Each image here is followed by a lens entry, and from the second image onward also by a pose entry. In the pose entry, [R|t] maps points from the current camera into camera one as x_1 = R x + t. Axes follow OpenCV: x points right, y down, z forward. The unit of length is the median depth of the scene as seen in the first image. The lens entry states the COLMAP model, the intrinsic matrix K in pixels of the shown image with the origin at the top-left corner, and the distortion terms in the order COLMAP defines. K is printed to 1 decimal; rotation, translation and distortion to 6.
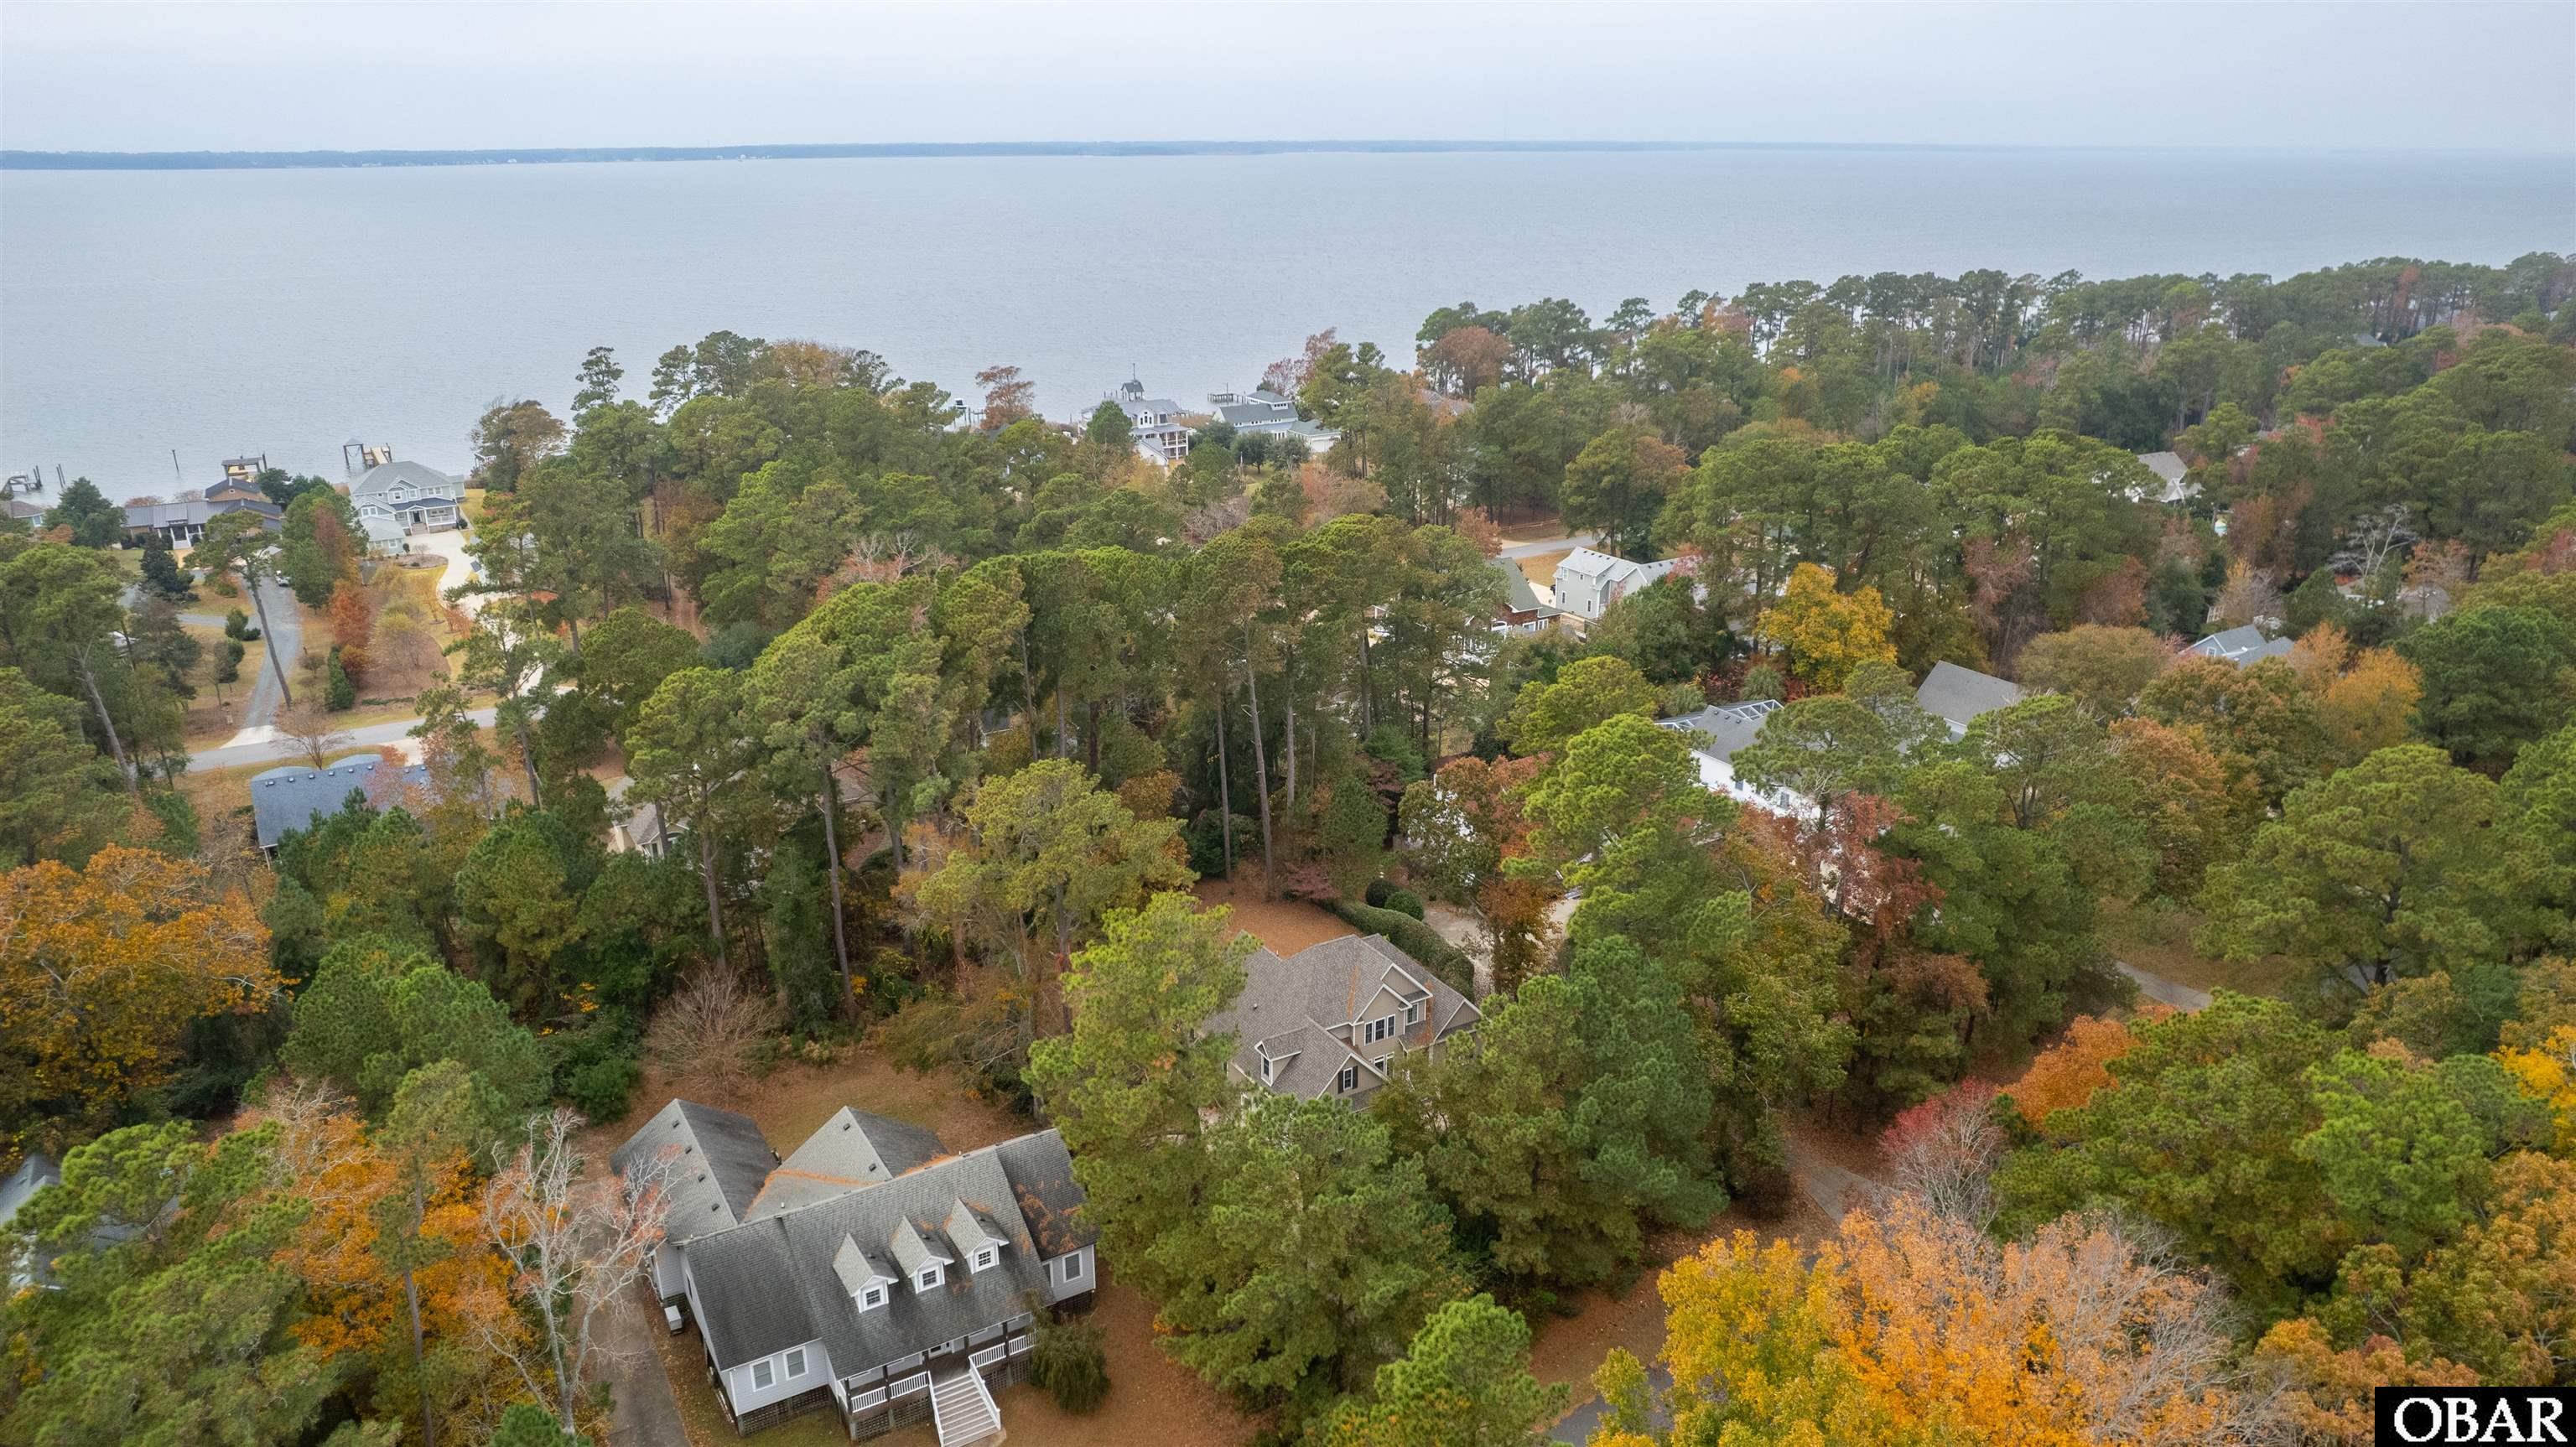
lens RADIAL K [[1675.1, 0, 1279.1], [0, 1675.1, 735.8], [0, 0, 1]] dist [-0.070790, 0.041532]
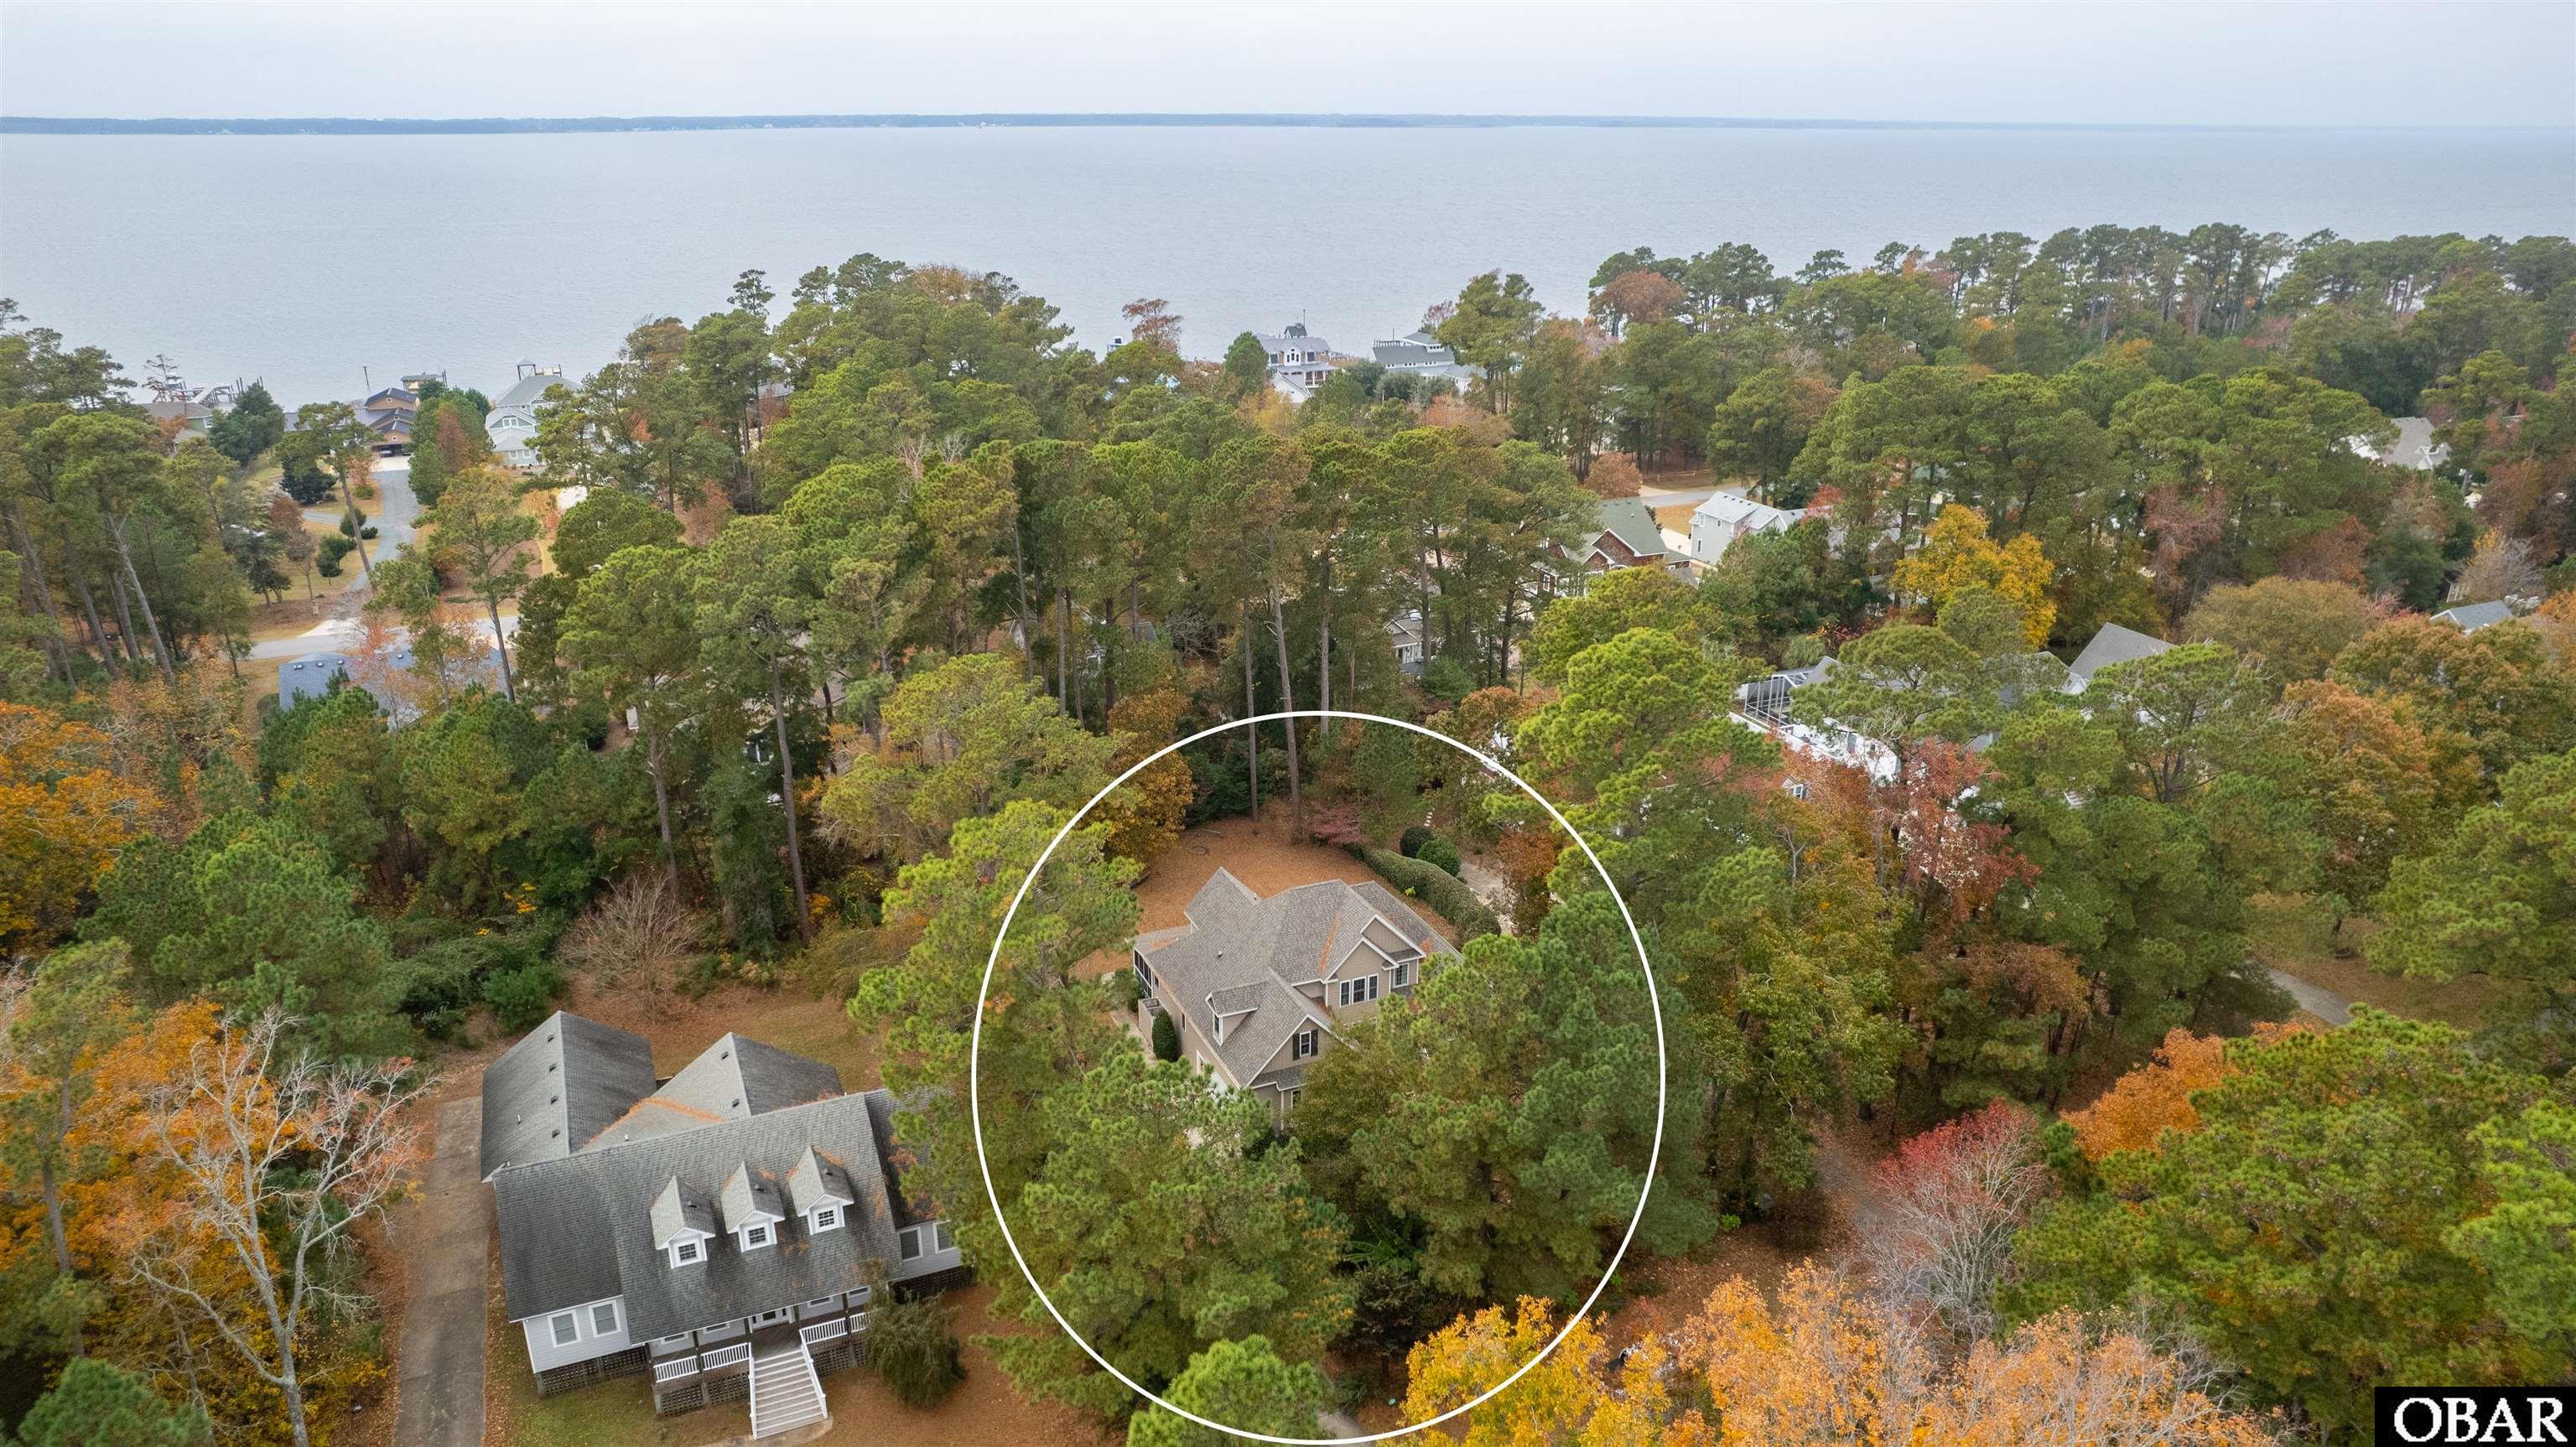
lens RADIAL K [[1645.9, 0, 1286.3], [0, 1645.9, 732.9], [0, 0, 1]] dist [-0.079368, 0.068154]
pose [[0.991648, 0.050561, -0.118653, 0.105775], [-0.048524, 0.998622, 0.019995, 0.025070], [0.119501, -0.014070, 0.992734, 0.139903]]
